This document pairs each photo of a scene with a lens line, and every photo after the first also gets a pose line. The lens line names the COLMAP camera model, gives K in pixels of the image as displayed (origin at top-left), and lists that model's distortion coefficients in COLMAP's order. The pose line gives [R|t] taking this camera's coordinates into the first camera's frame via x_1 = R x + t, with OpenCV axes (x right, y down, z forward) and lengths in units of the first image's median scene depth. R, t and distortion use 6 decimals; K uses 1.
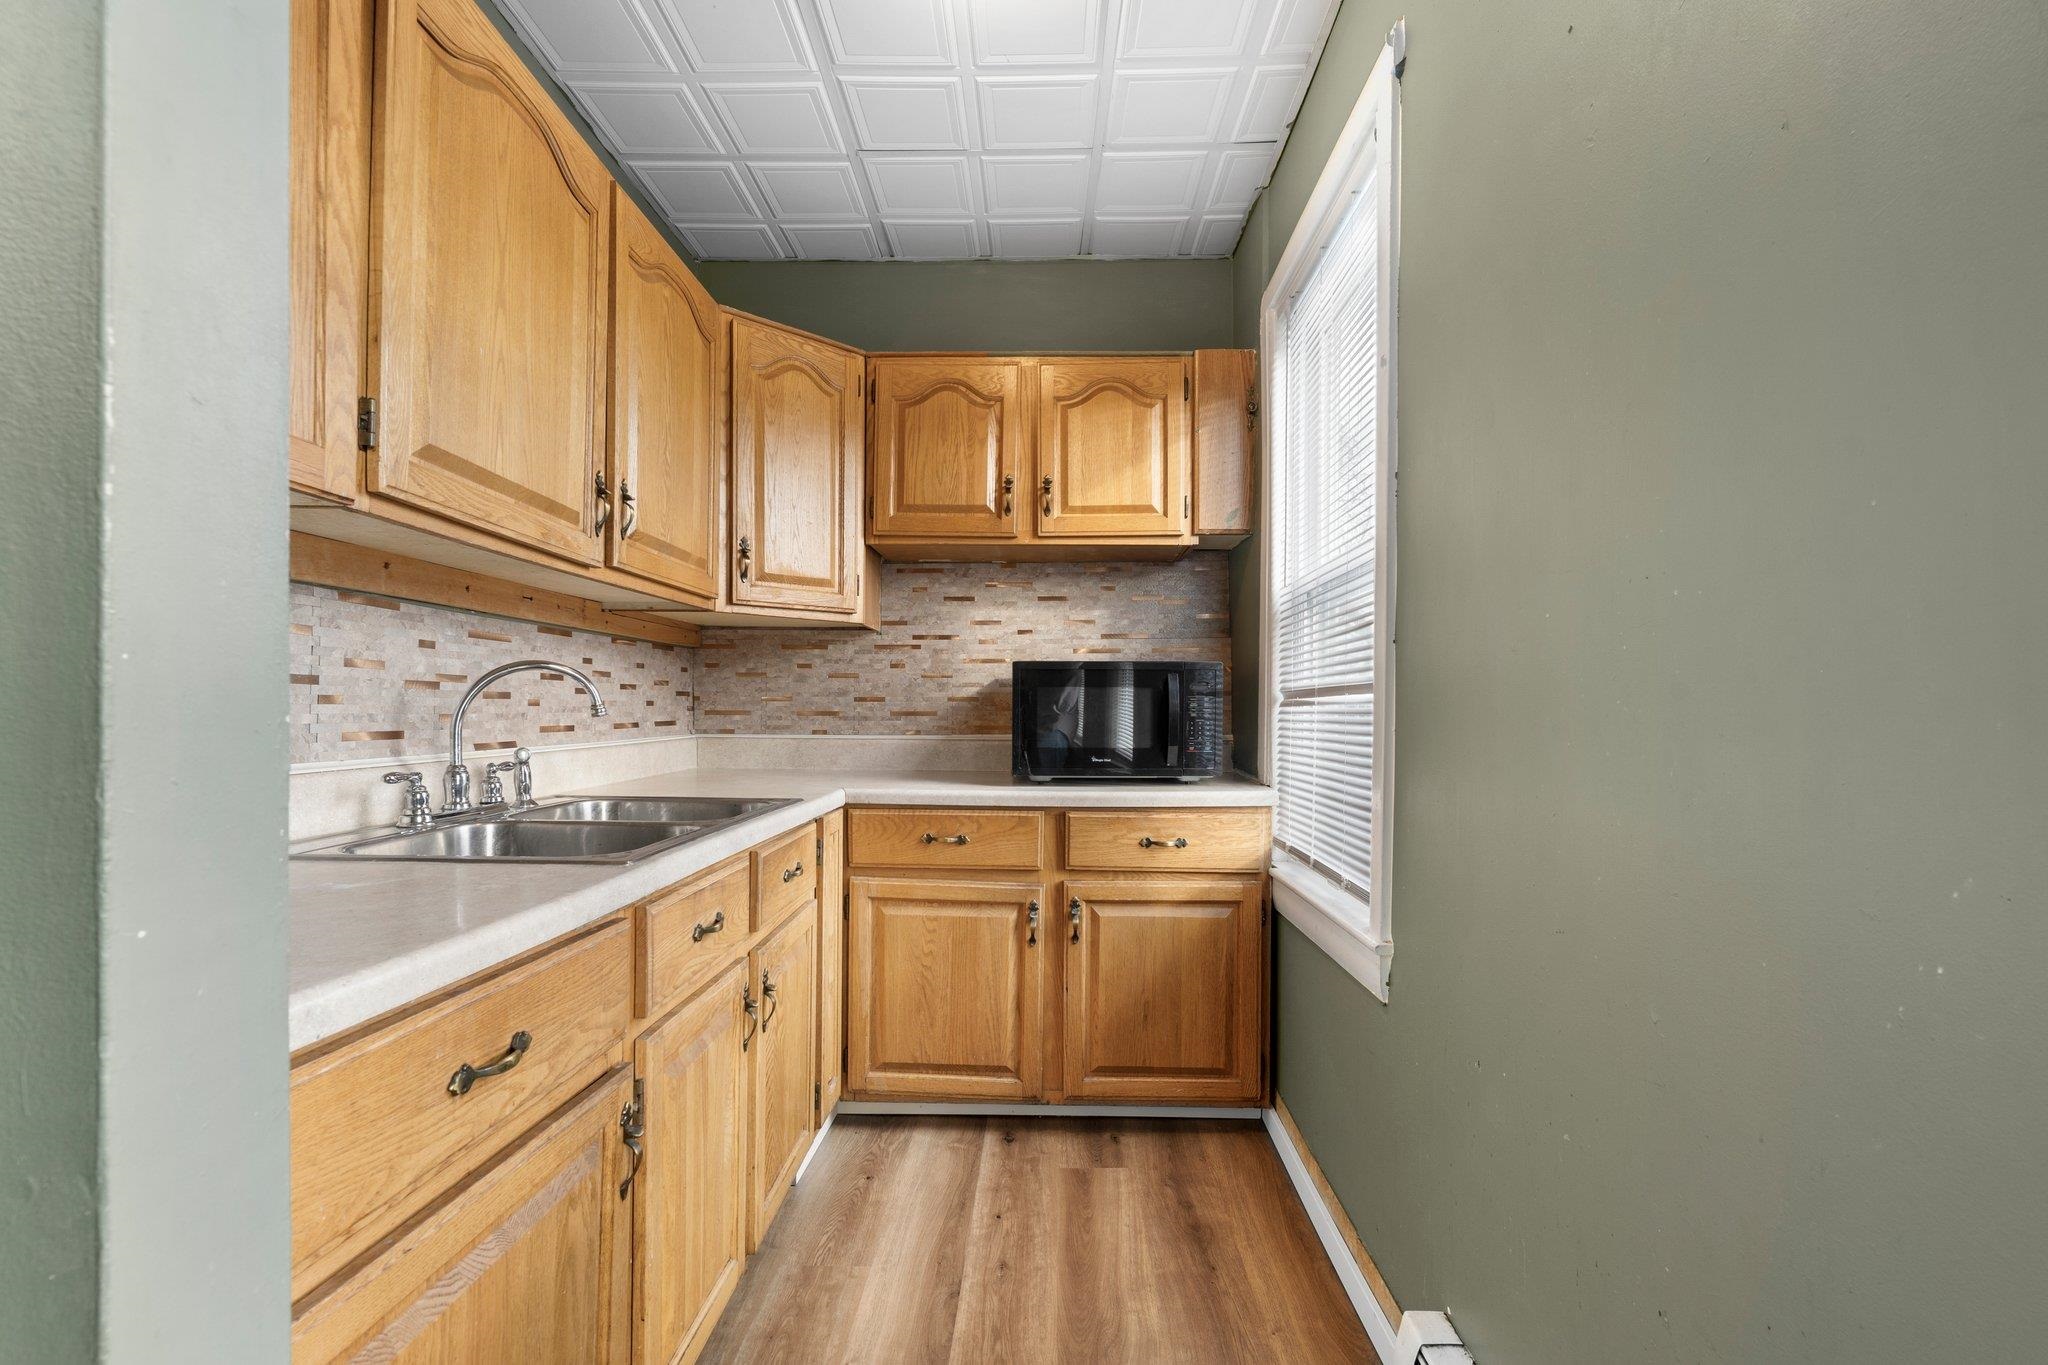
lens RADIAL K [[915.1, 0, 1029.8], [0, 915.1, 670.7], [0, 0, 1]] dist [-0.000881, -0.000999]
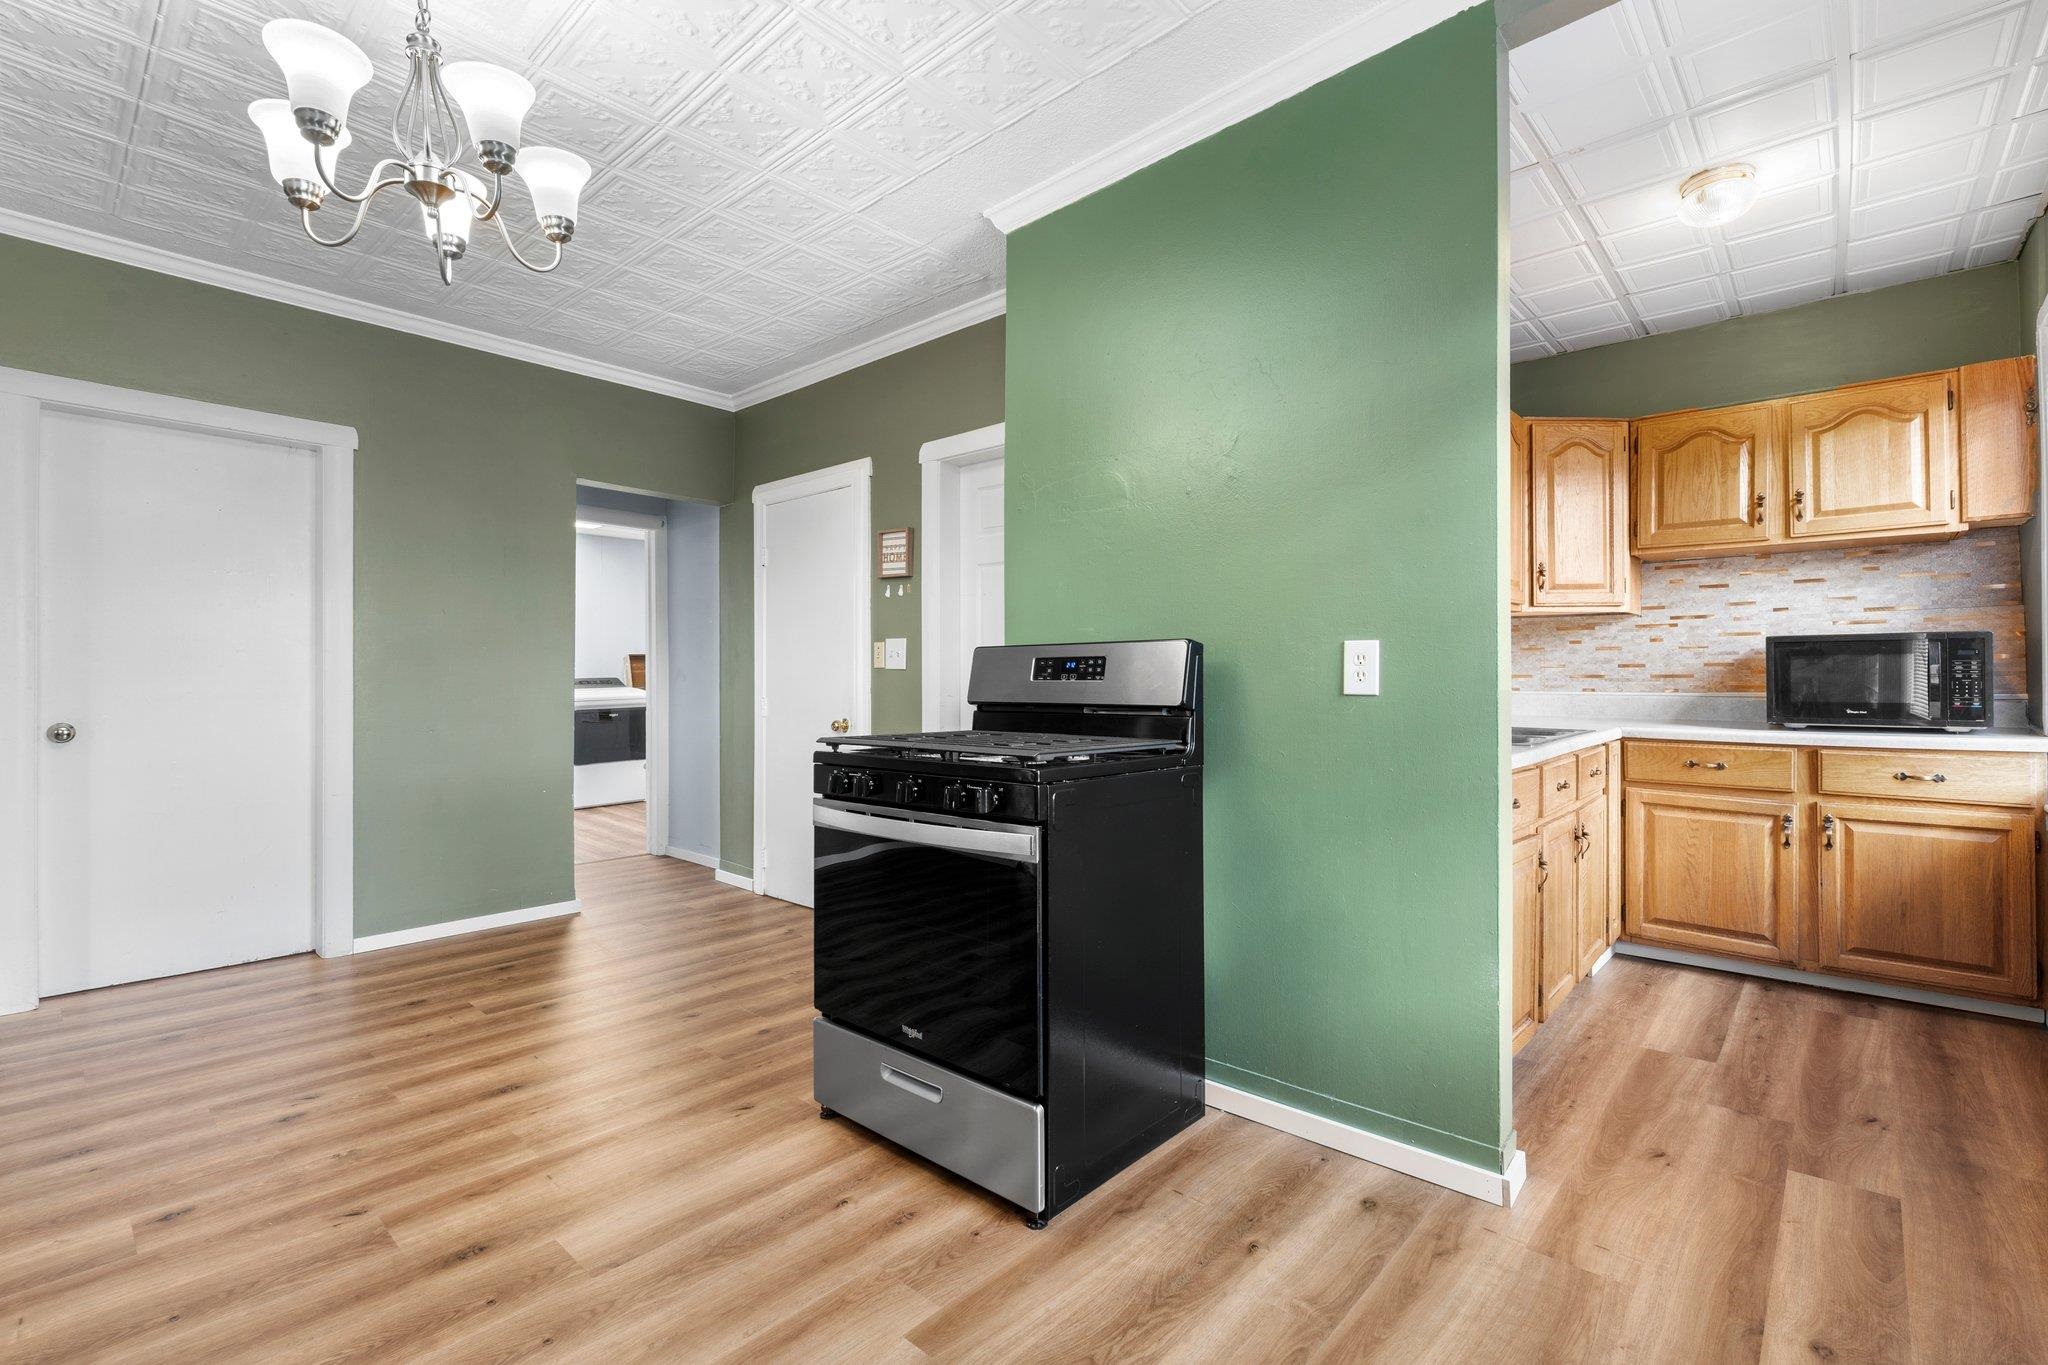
lens RADIAL K [[915.1, 0, 1029.8], [0, 915.1, 670.7], [0, 0, 1]] dist [-0.000881, -0.000999]
pose [[0.756476, -0.009452, -0.653954, 0.040898], [0.034947, 0.999051, 0.025986, -0.032893], [0.653088, -0.042511, 0.756088, -0.715951]]
